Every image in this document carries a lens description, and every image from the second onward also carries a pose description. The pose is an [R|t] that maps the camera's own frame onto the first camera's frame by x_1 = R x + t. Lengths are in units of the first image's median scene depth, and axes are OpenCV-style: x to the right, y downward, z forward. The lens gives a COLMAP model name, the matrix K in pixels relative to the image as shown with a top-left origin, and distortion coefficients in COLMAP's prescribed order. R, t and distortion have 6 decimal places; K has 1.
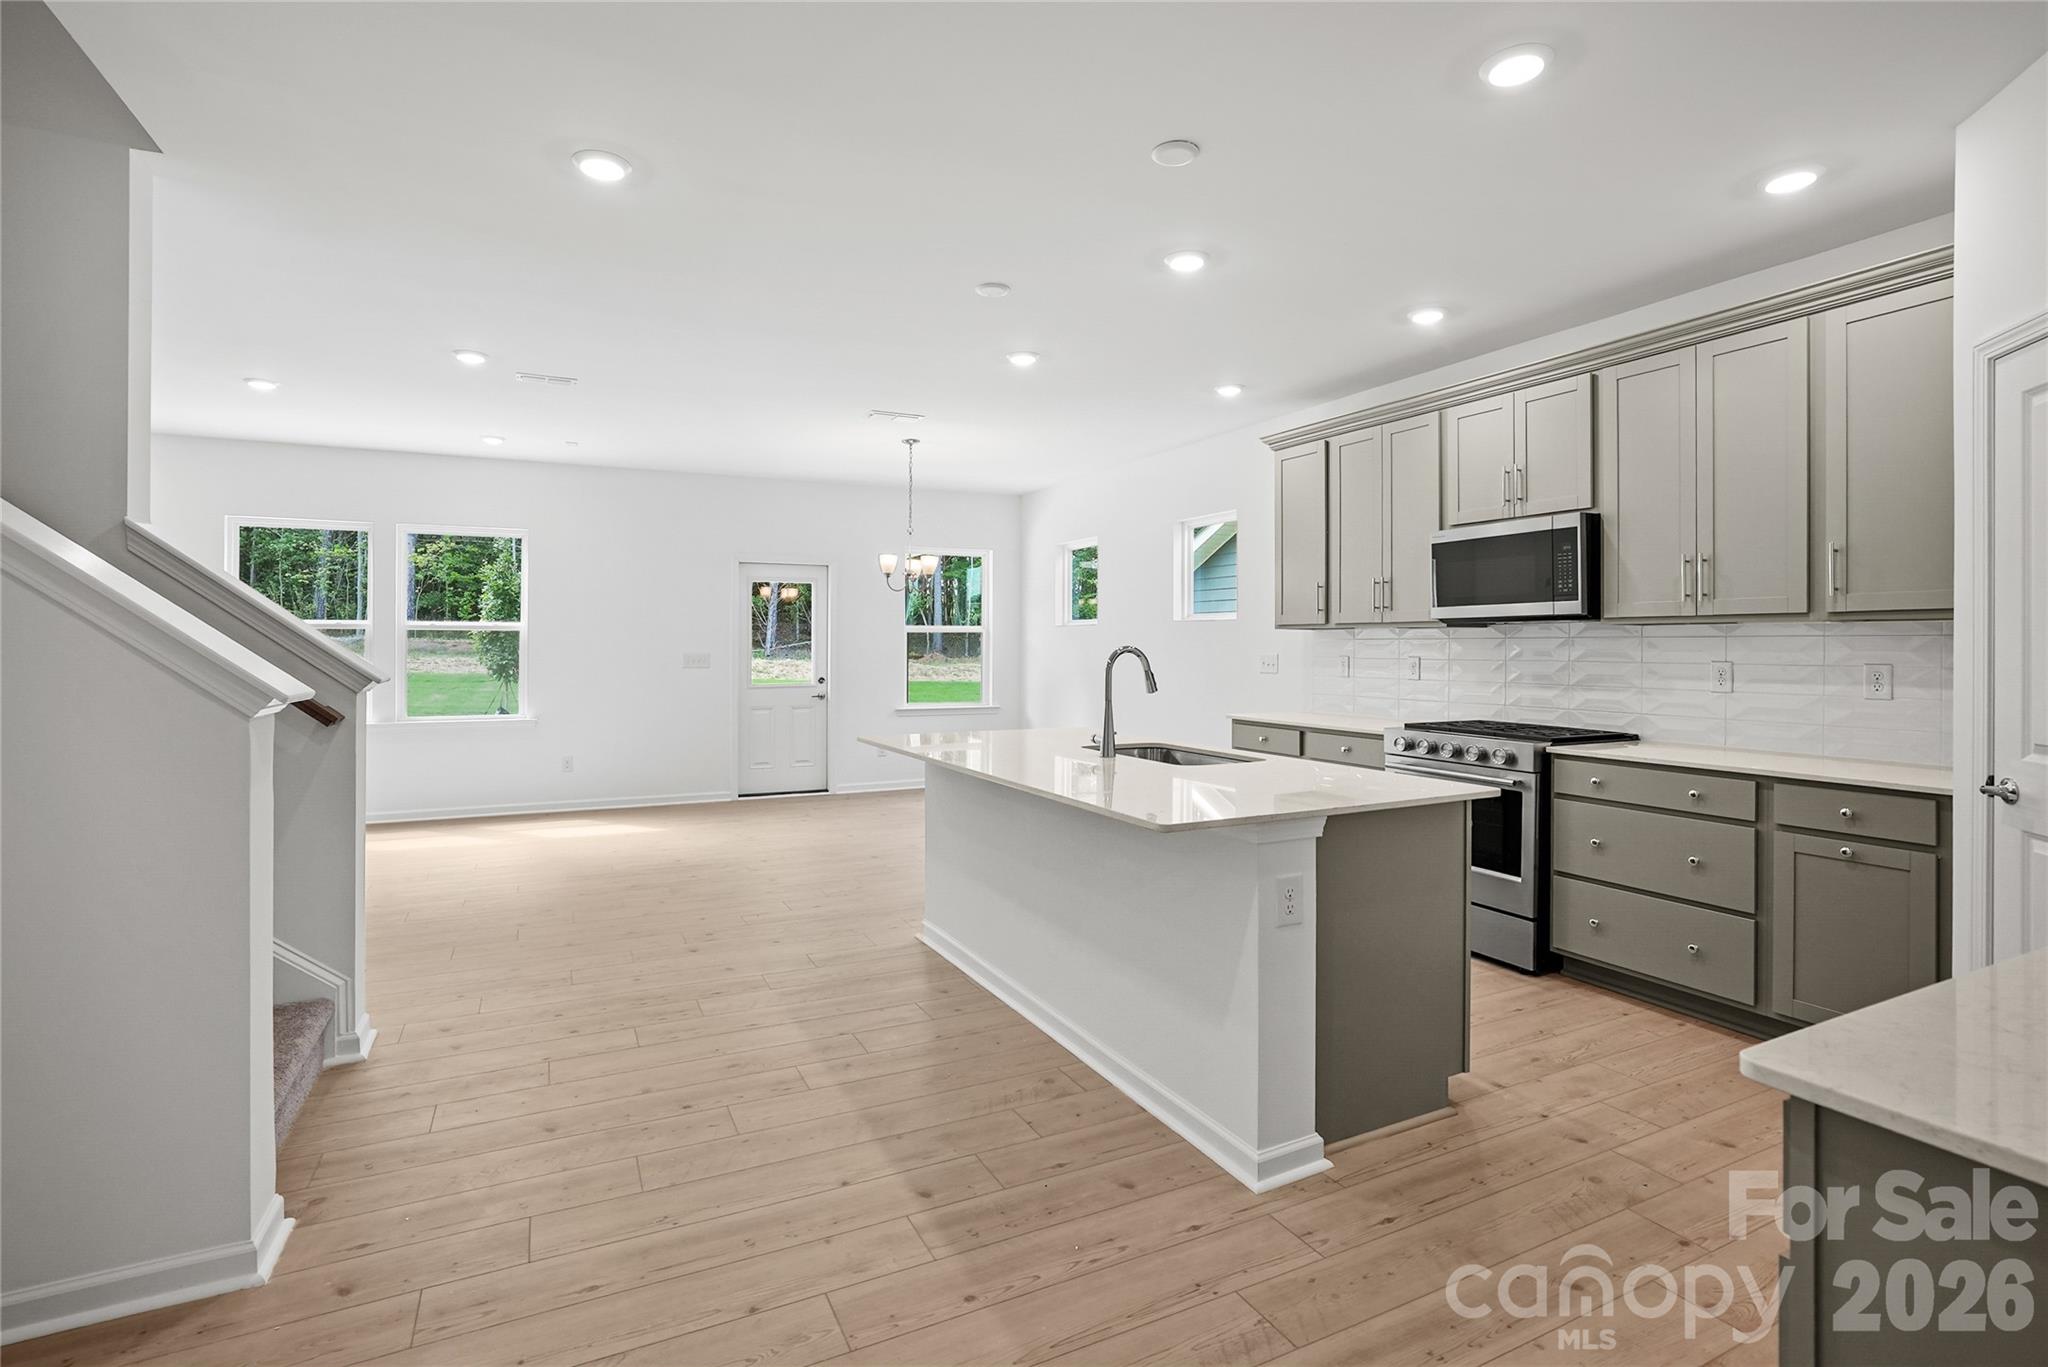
lens RADIAL K [[969.4, 0, 1020.5], [0, 969.4, 650.3], [0, 0, 1]] dist [-0.020476, 0.000509]
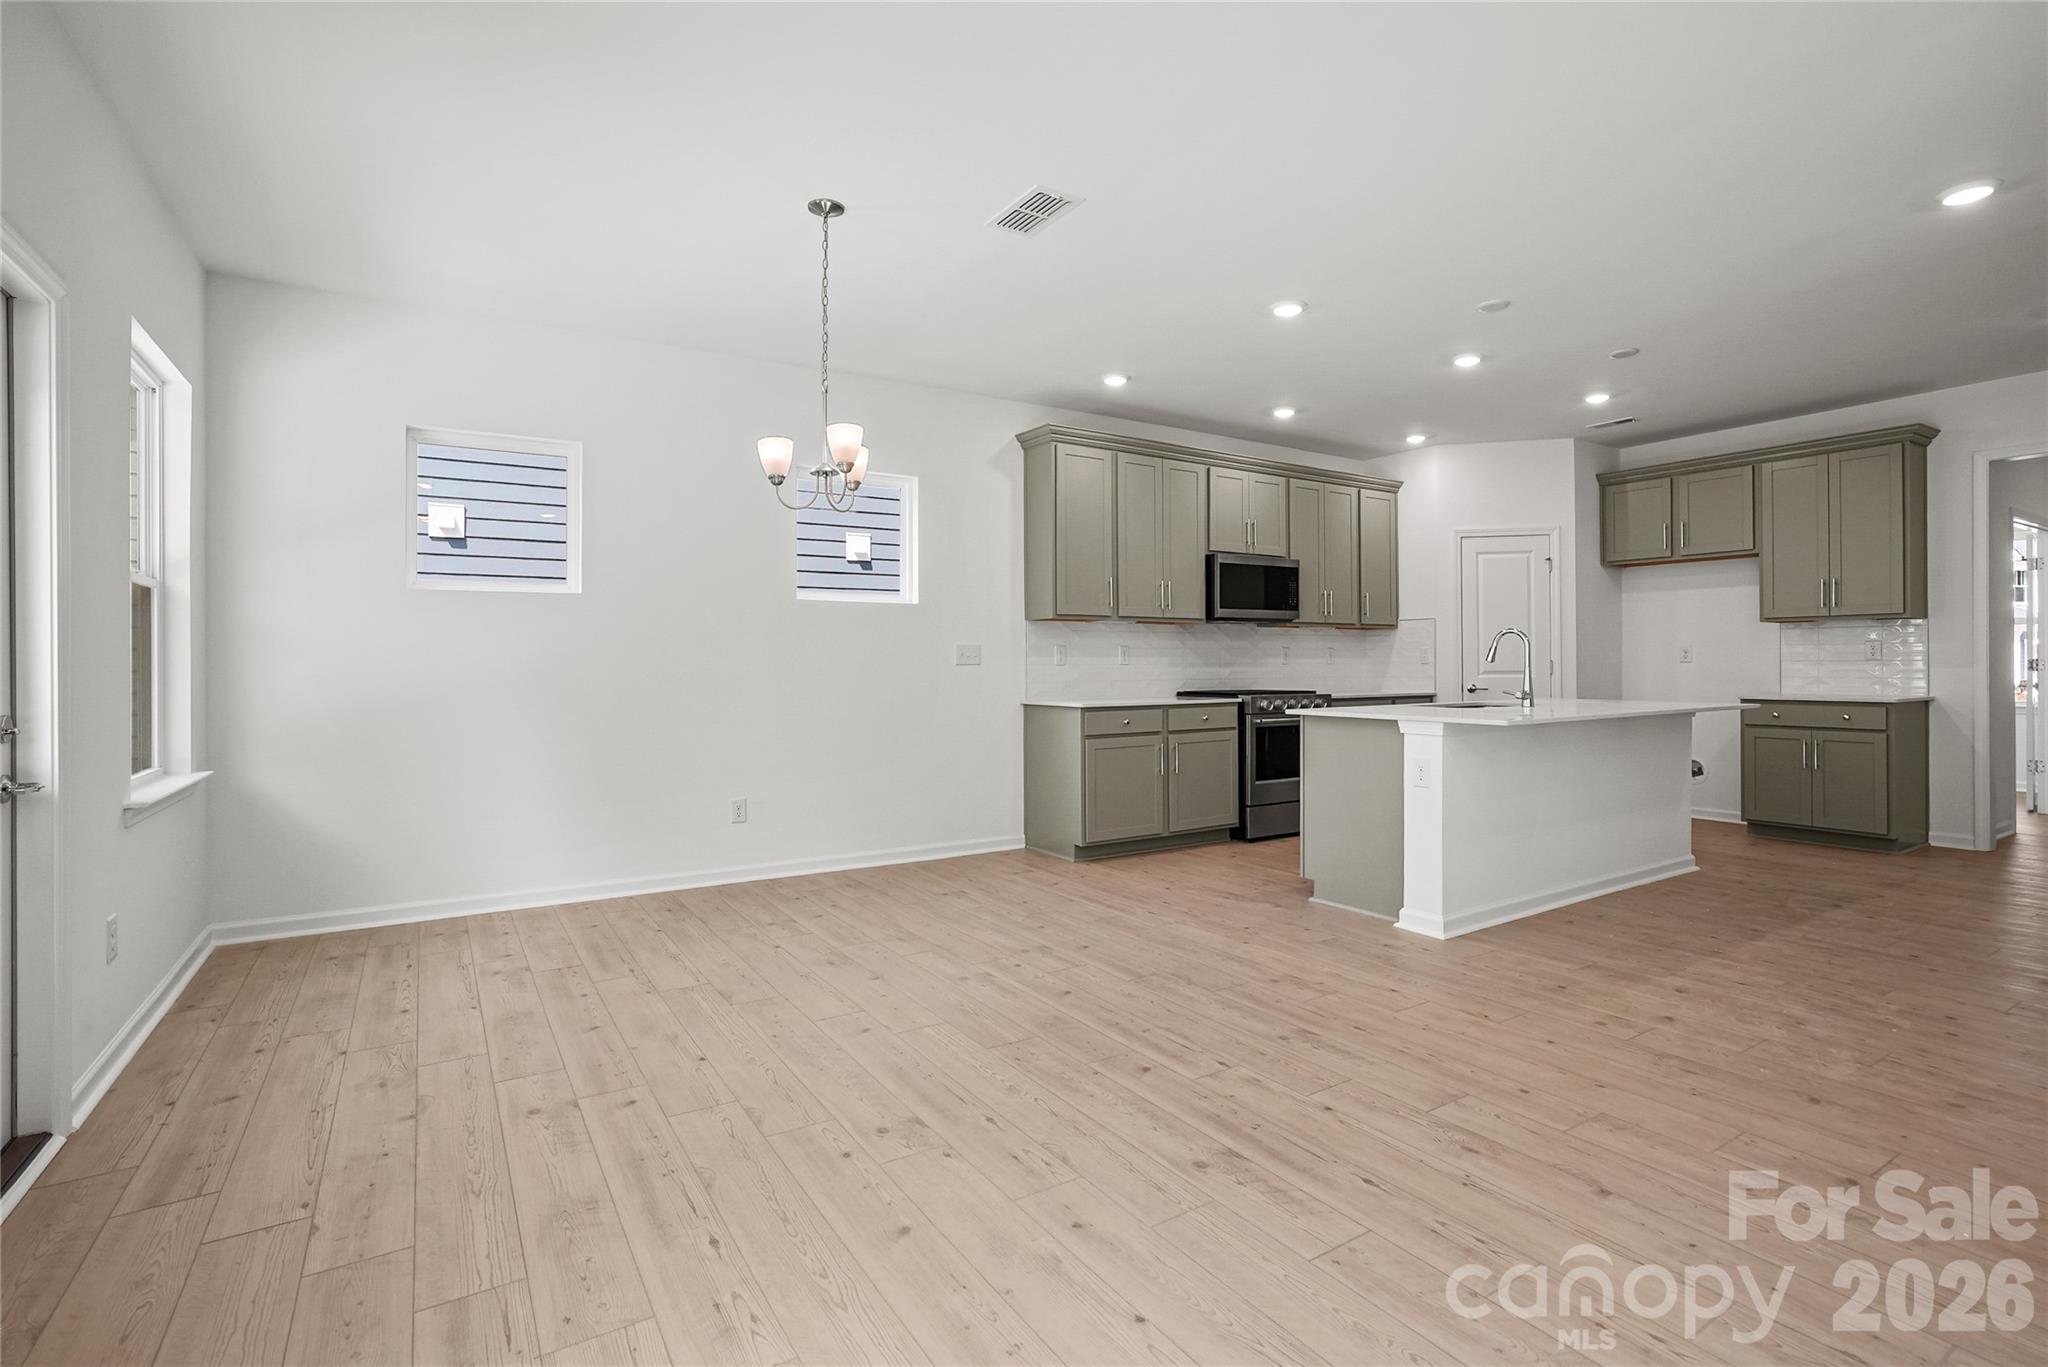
lens RADIAL K [[975.2, 0, 1031.7], [0, 975.2, 664.7], [0, 0, 1]] dist [-0.021900, 0.017777]
pose [[-0.123077, -0.001911, 0.992395, -1.395983], [0.007700, 0.999966, 0.002880, 0.045386], [-0.992367, 0.007995, -0.123058, 2.164892]]
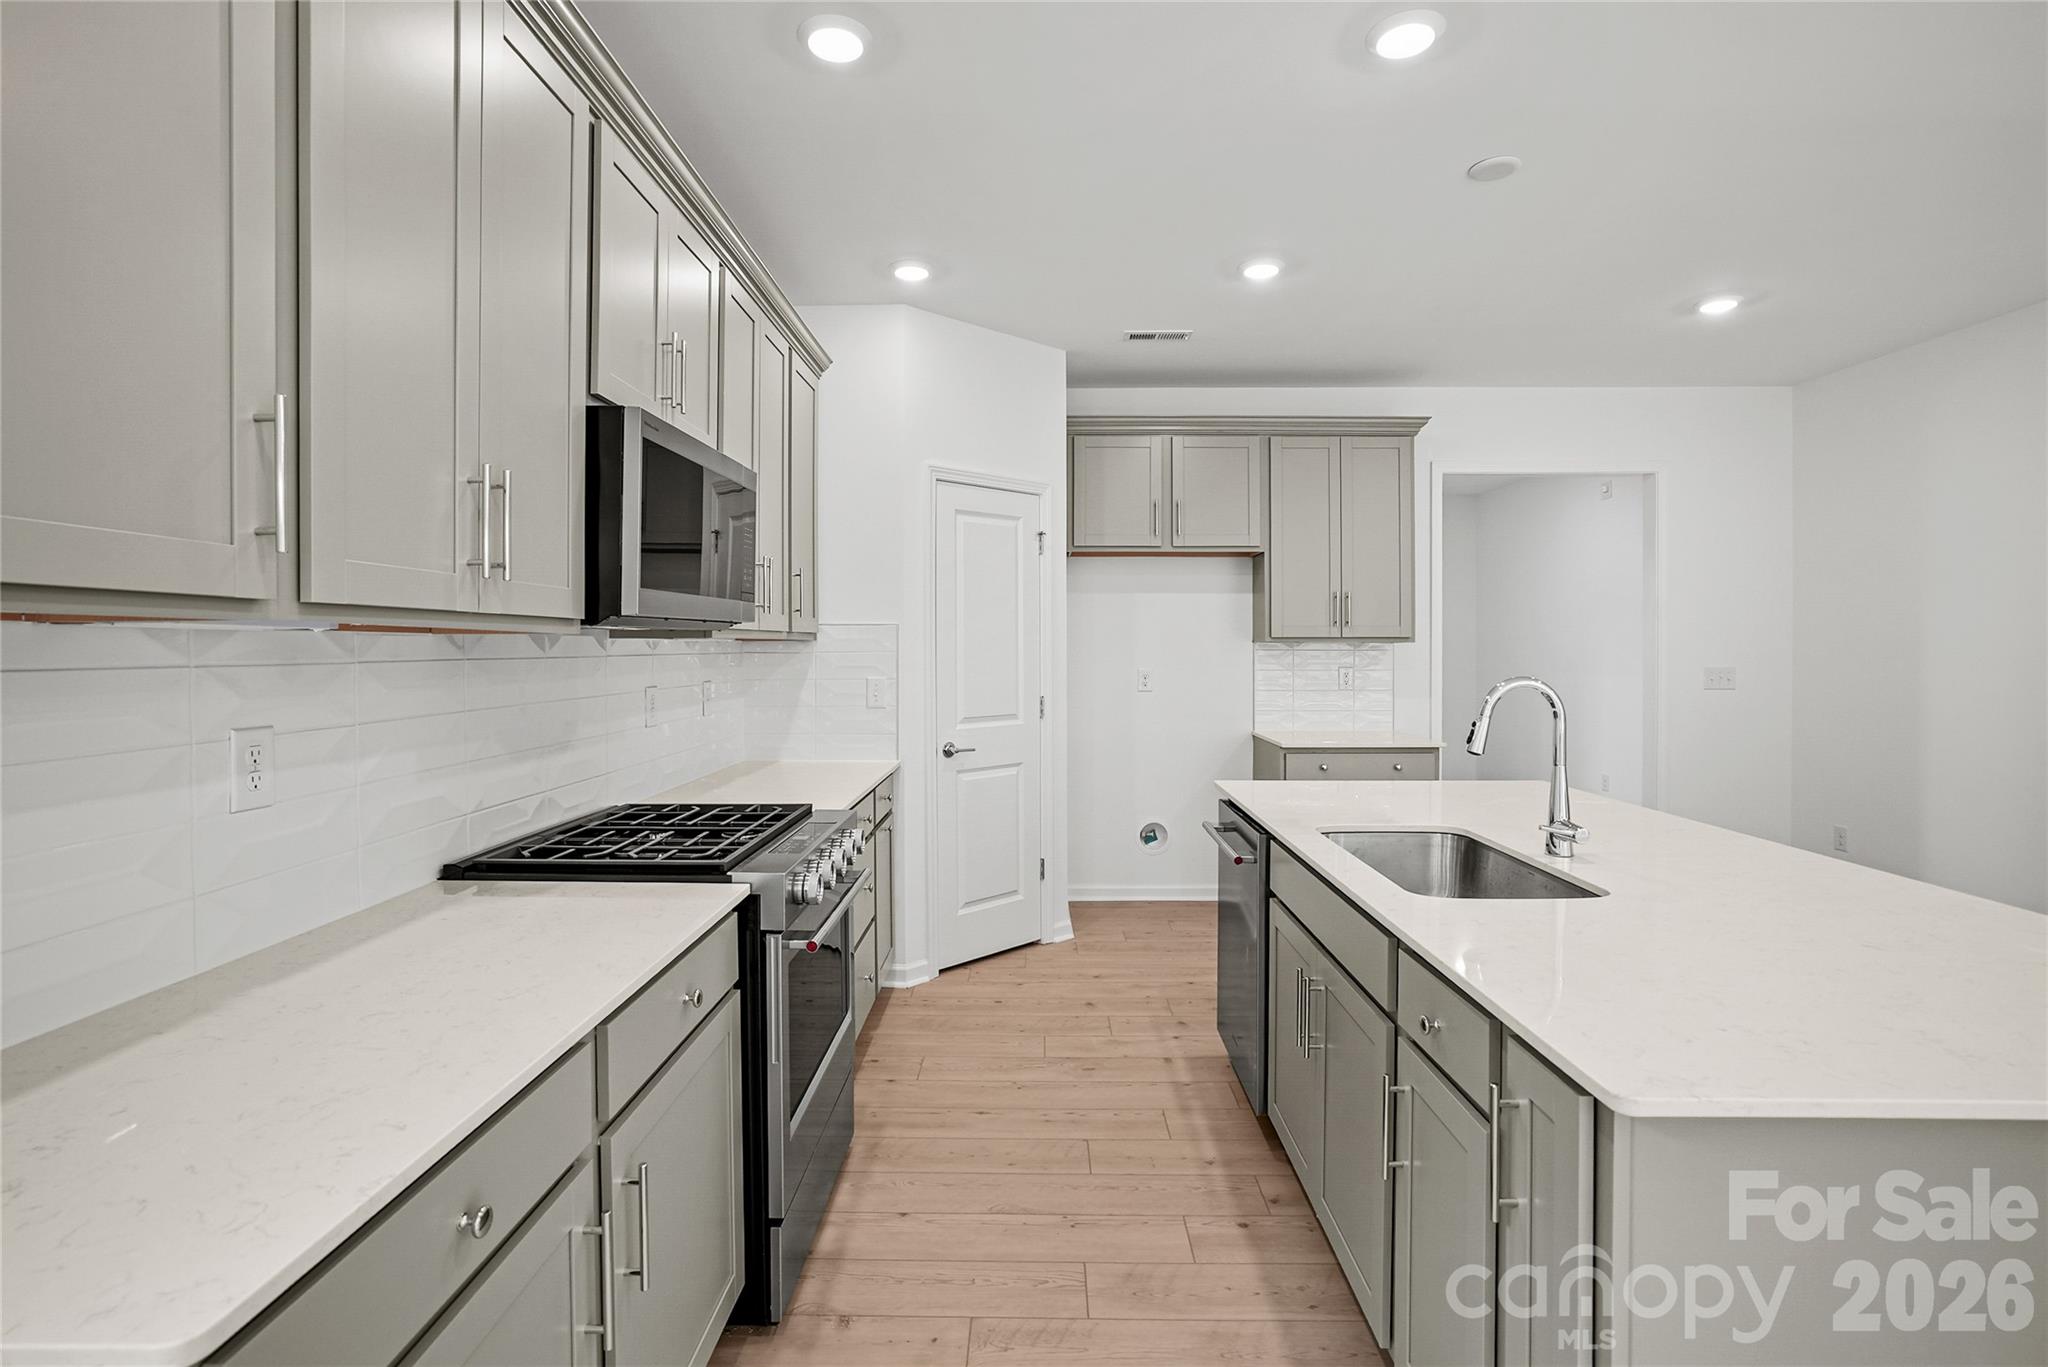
lens RADIAL K [[969.4, 0, 1020.5], [0, 969.4, 650.3], [0, 0, 1]] dist [-0.020476, 0.000509]
pose [[-0.887531, -0.004870, 0.460722, 0.128009], [-0.000575, 0.999955, 0.009463, -0.031594], [-0.460748, 0.008134, -0.887494, 1.951428]]
